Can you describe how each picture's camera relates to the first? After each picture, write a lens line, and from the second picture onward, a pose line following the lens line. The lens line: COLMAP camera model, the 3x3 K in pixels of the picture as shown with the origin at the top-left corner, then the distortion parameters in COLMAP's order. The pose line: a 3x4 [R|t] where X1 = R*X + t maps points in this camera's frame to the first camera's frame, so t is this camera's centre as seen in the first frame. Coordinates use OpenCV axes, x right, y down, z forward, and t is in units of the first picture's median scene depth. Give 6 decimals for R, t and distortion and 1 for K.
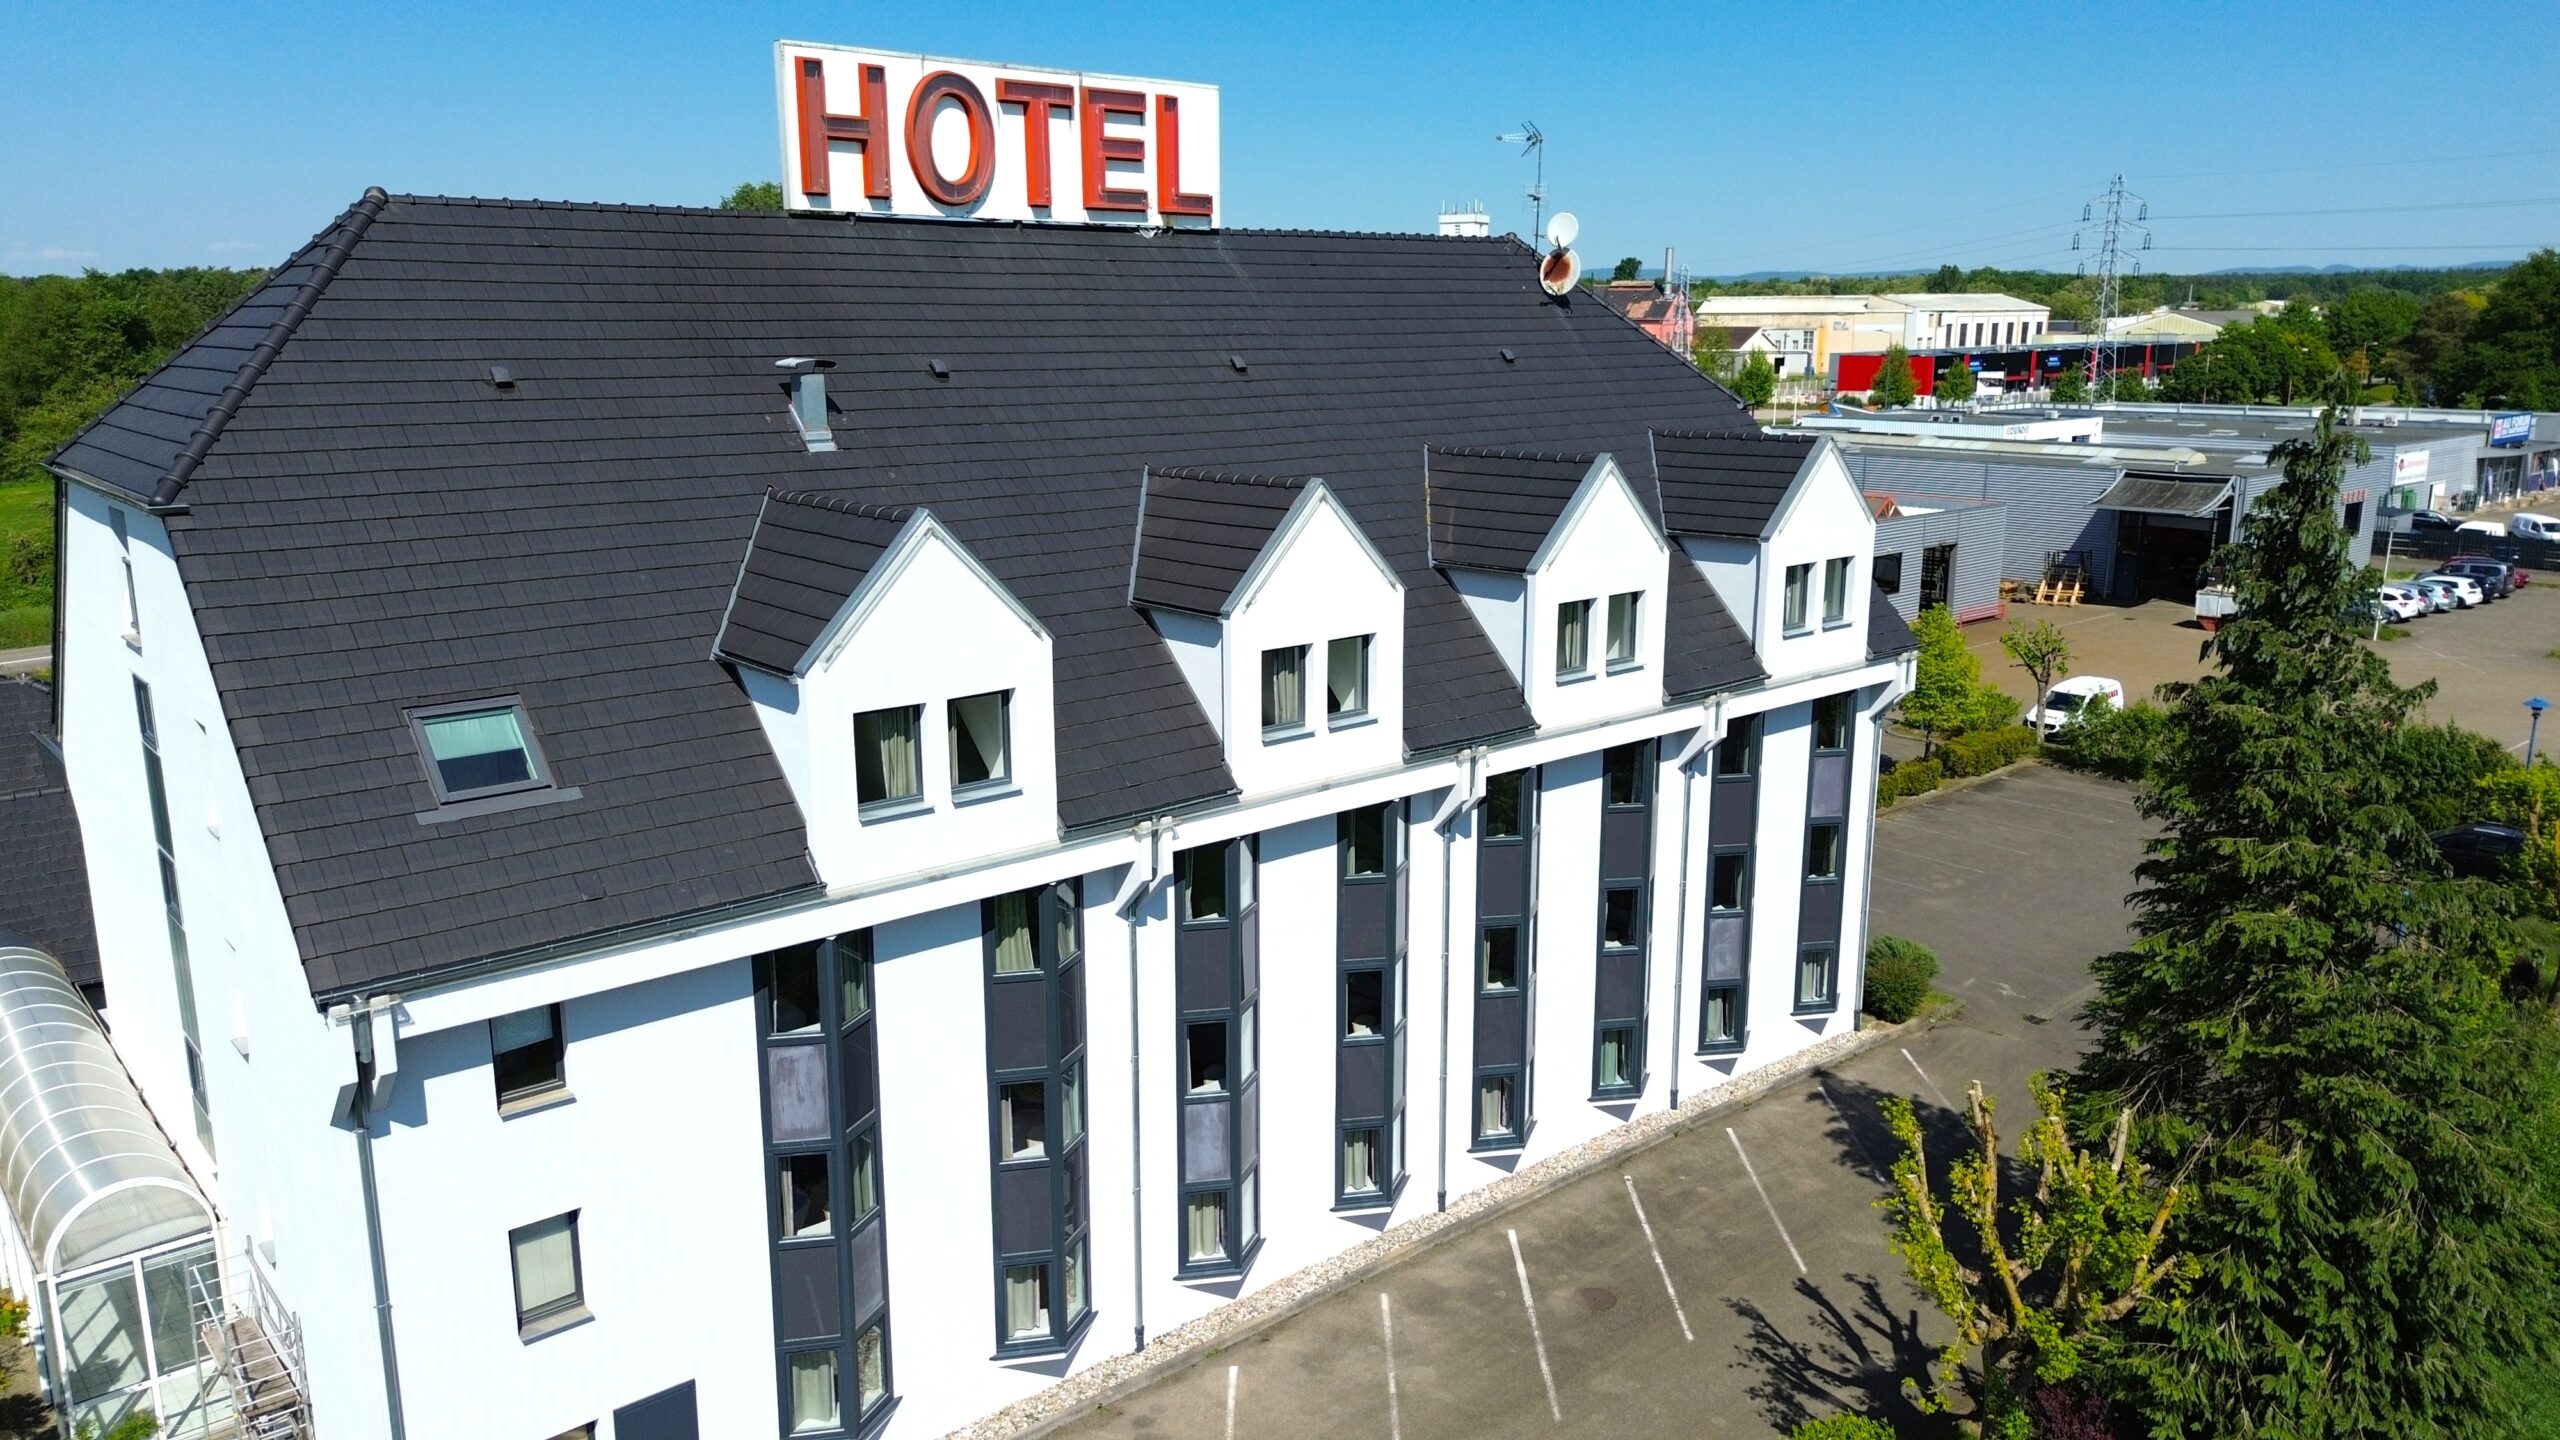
lens RADIAL K [[1815.5, 0, 1290.2], [0, 1815.5, 722.4], [0, 0, 1]] dist [0.028959, -0.028204]
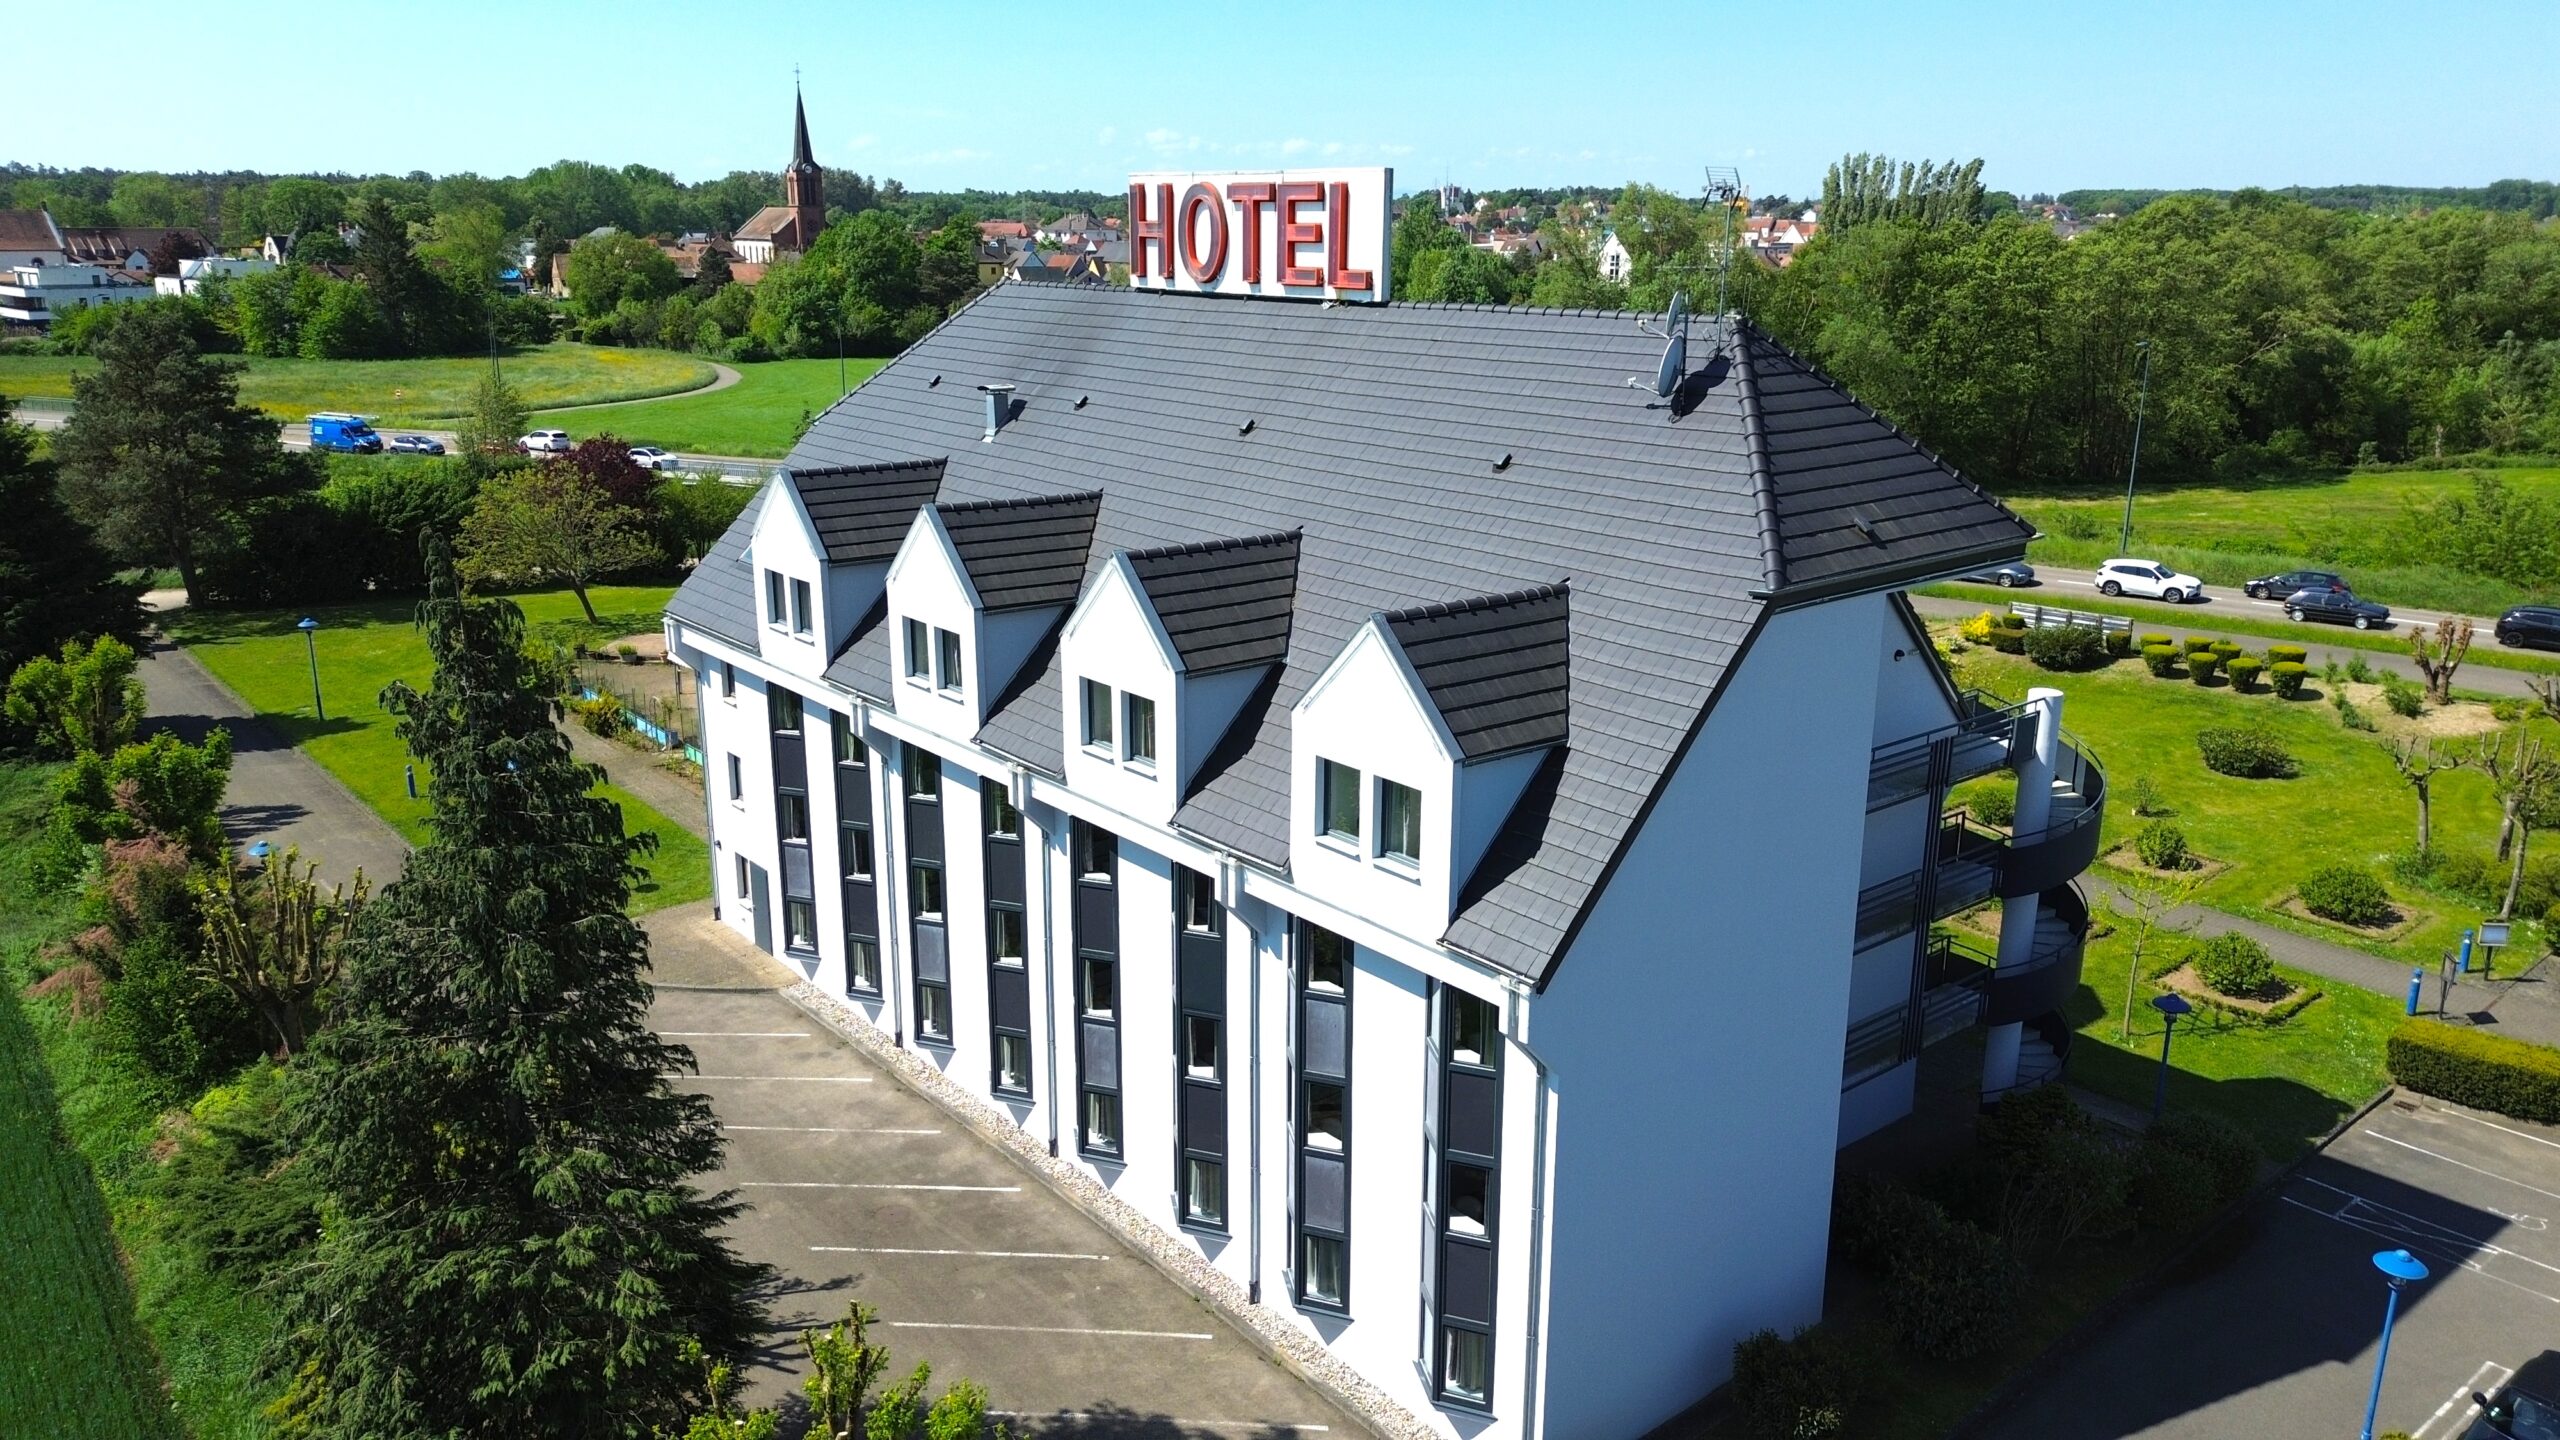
lens RADIAL K [[1815.5, 0, 1289.0], [0, 1815.5, 718.9], [0, 0, 1]] dist [0.028959, -0.028204]
pose [[-0.028939, 0.268551, -0.962831, 1.116973], [-0.215735, 0.938854, 0.268348, -0.338725], [0.976023, 0.215483, 0.030766, 1.038719]]
